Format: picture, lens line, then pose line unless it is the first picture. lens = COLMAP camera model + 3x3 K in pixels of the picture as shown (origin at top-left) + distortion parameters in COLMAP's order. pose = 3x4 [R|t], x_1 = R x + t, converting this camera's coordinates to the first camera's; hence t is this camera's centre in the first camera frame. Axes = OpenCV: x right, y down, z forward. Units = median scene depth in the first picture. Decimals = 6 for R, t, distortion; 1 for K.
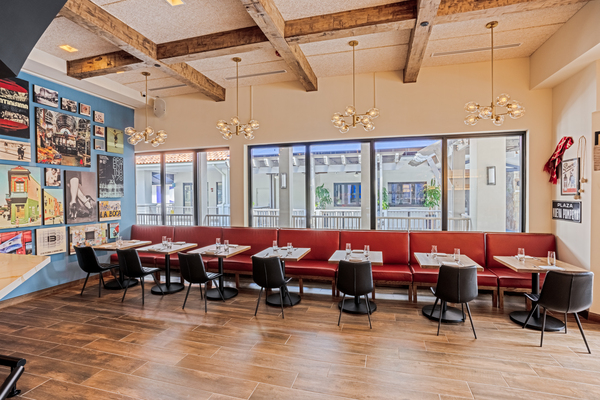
lens RADIAL K [[291.5, 0, 300.0], [0, 291.5, 200.0], [0, 0, 1]] dist [-0.002491, -0.000353]
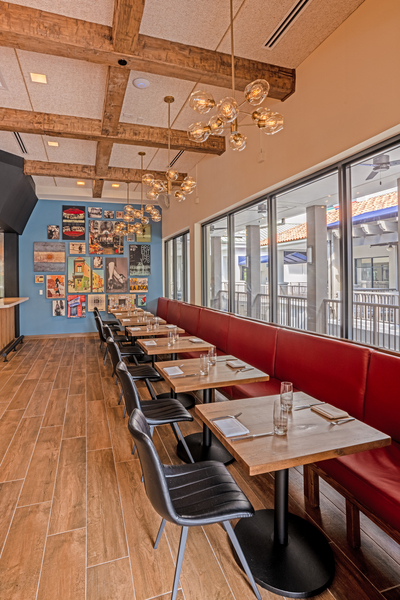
lens RADIAL K [[326.7, 0, 198.9], [0, 326.7, 272.5], [0, 0, 1]] dist [-0.000284, 0.000991]
pose [[0.550193, -0.007460, -0.835004, 0.890437], [-0.010802, 0.999813, -0.016050, -0.001376], [0.834968, 0.017851, 0.550009, 0.461827]]
